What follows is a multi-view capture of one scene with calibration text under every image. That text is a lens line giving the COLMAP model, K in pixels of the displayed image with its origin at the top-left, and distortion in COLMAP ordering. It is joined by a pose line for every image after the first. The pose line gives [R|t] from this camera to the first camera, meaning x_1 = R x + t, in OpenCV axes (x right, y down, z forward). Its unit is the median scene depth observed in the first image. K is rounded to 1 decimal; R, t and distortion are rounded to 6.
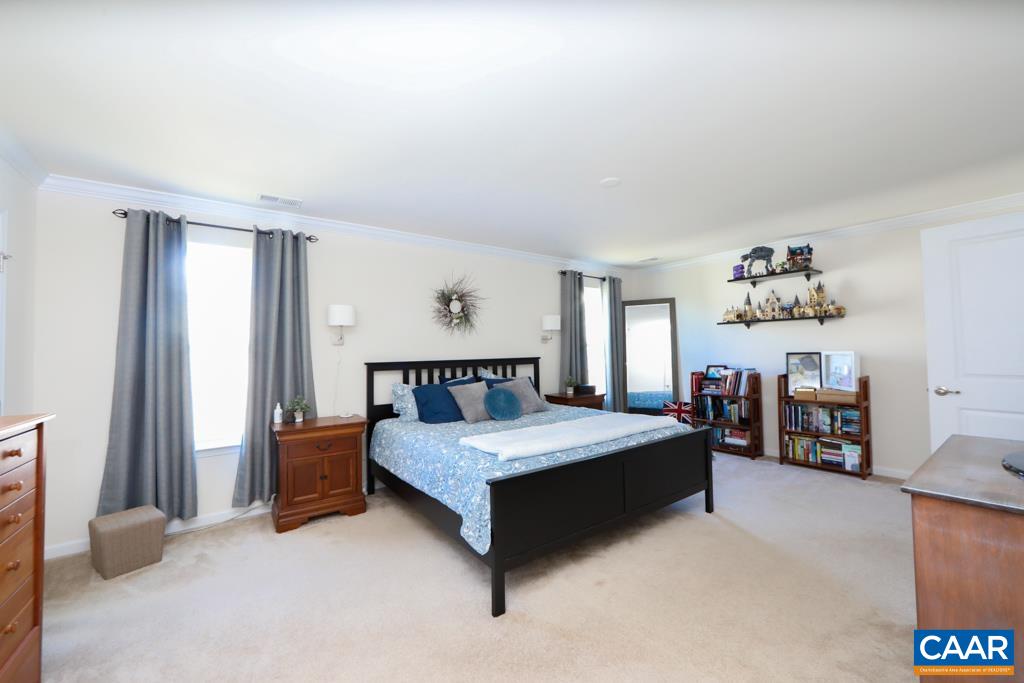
lens RADIAL K [[403.4, 0, 513.1], [0, 403.4, 339.5], [0, 0, 1]] dist [-0.009878, 0.000759]
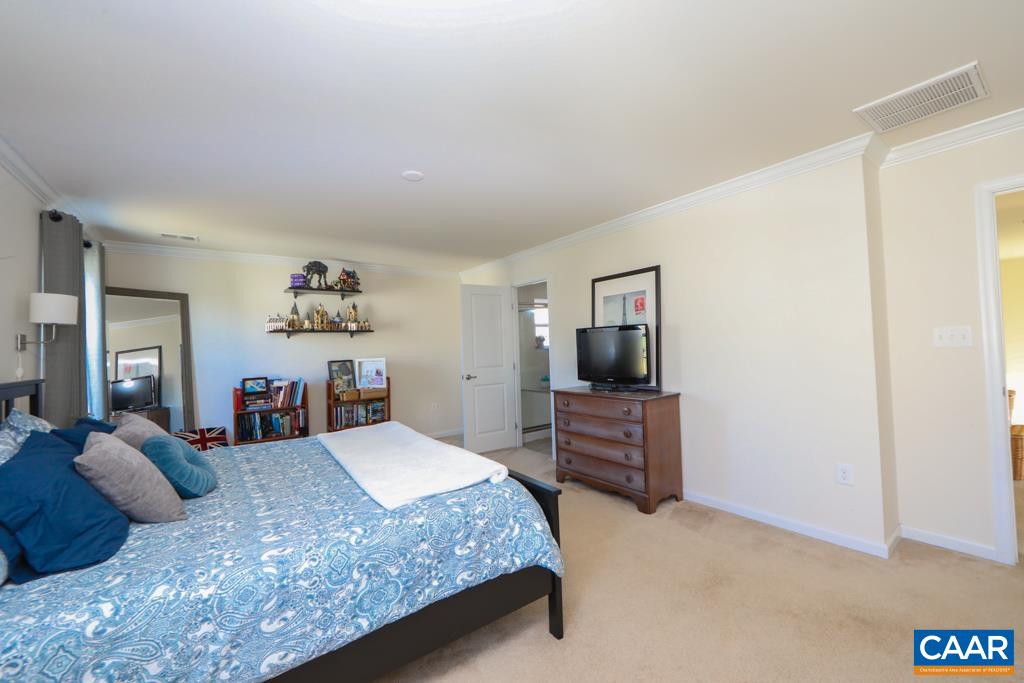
lens RADIAL K [[403.4, 0, 509.6], [0, 403.4, 337.5], [0, 0, 1]] dist [-0.009878, 0.000759]
pose [[0.012759, 0.042744, 0.999005, -0.432479], [0.005365, 0.999069, -0.042815, 0.017971], [-0.999904, 0.005906, 0.012518, 0.476973]]
